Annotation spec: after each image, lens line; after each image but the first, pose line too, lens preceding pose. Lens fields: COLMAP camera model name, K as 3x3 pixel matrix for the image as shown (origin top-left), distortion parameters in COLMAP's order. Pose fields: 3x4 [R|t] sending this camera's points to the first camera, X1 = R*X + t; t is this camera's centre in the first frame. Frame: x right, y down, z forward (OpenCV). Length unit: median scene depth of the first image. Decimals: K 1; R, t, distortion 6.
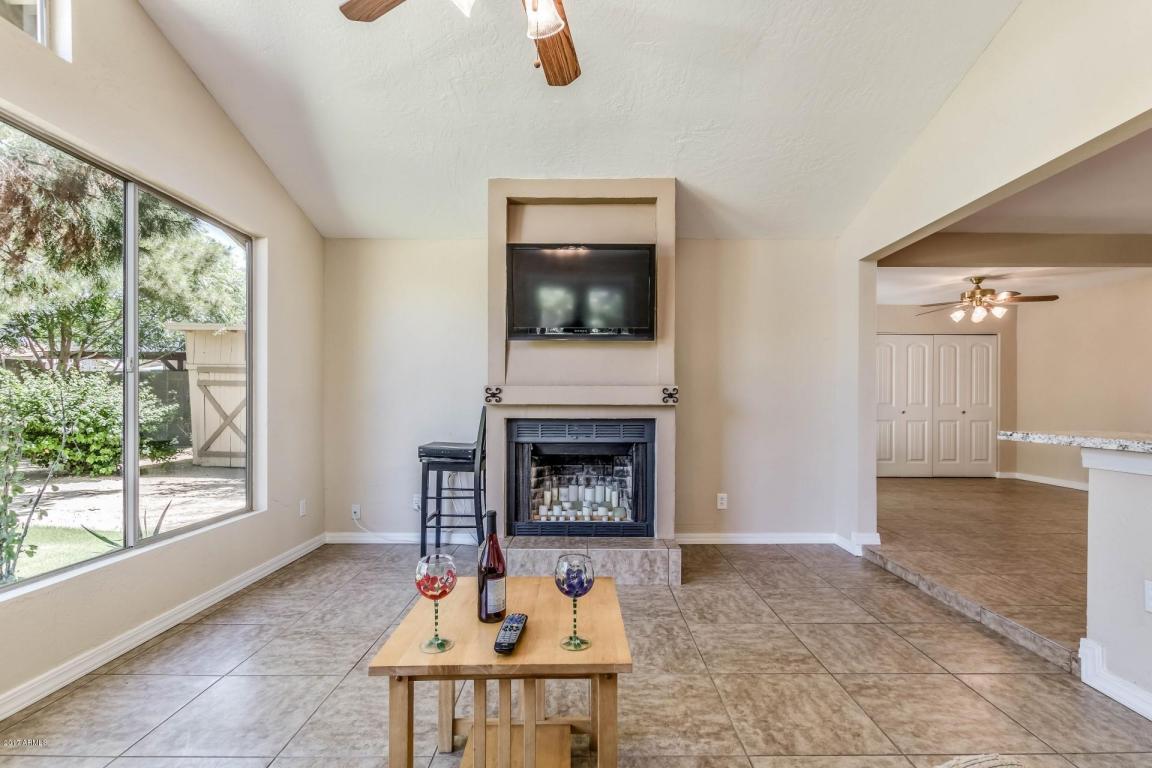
lens RADIAL K [[520.5, 0, 581.2], [0, 520.5, 403.4], [0, 0, 1]] dist [0.004756, -0.002300]
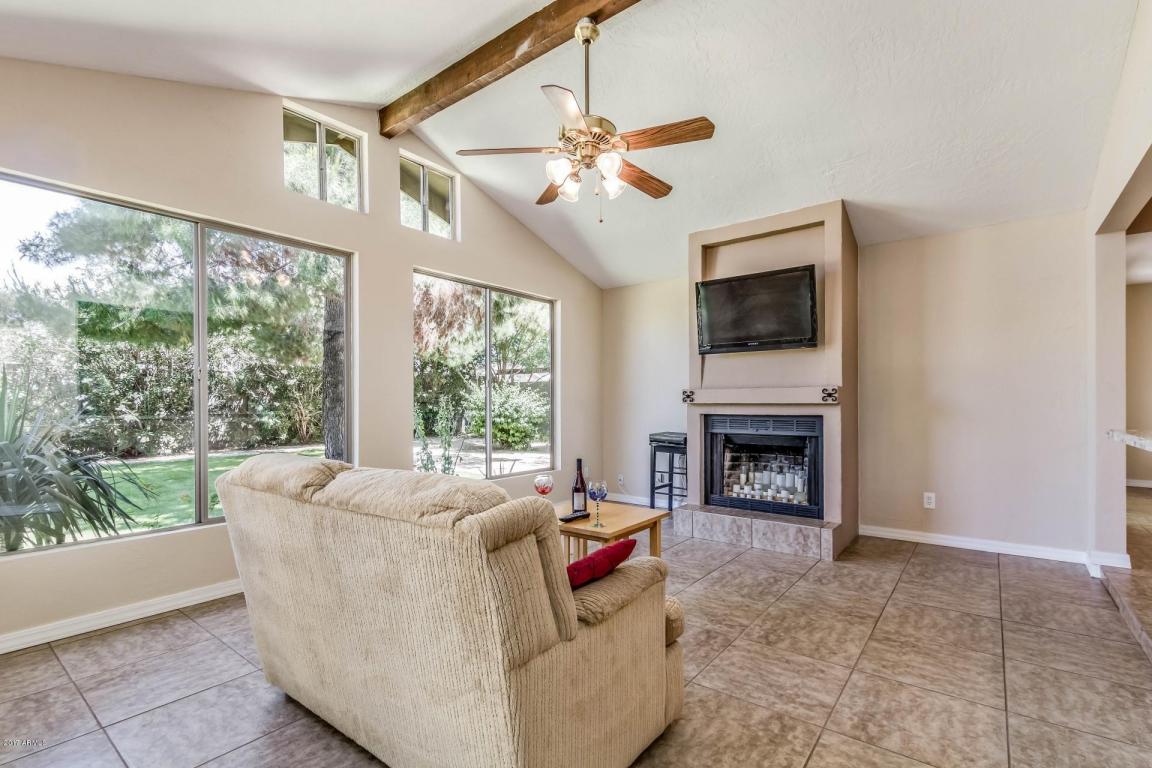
lens RADIAL K [[520.5, 0, 582.2], [0, 520.5, 402.1], [0, 0, 1]] dist [0.004756, -0.002300]
pose [[0.788594, -0.006453, -0.614880, 0.413348], [0.006758, 0.999975, -0.001827, -0.001355], [0.614877, -0.002714, 0.788619, -0.212301]]
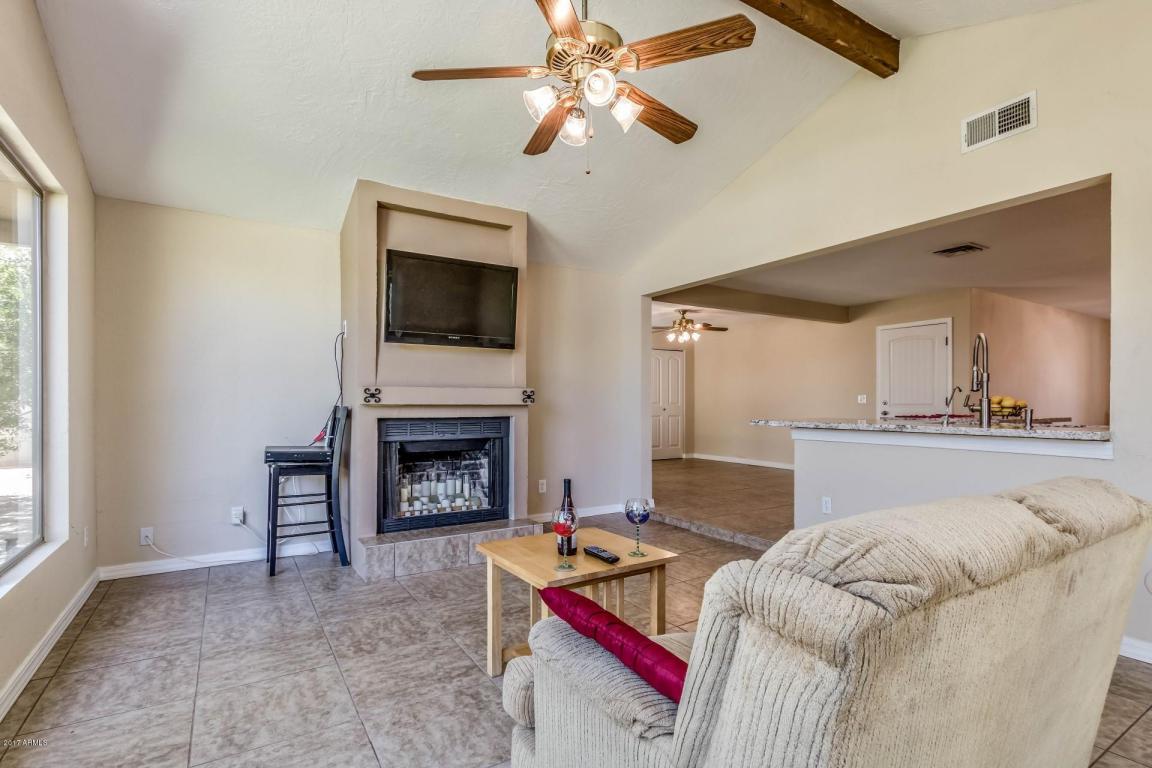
lens RADIAL K [[557.0, 0, 574.8], [0, 557.0, 401.3], [0, 0, 1]] dist [0.009077, -0.000023]
pose [[0.848283, 0.000145, 0.529543, -0.383557], [0.000932, 0.999998, -0.001766, -0.001907], [-0.529542, 0.001992, 0.848281, -0.125004]]
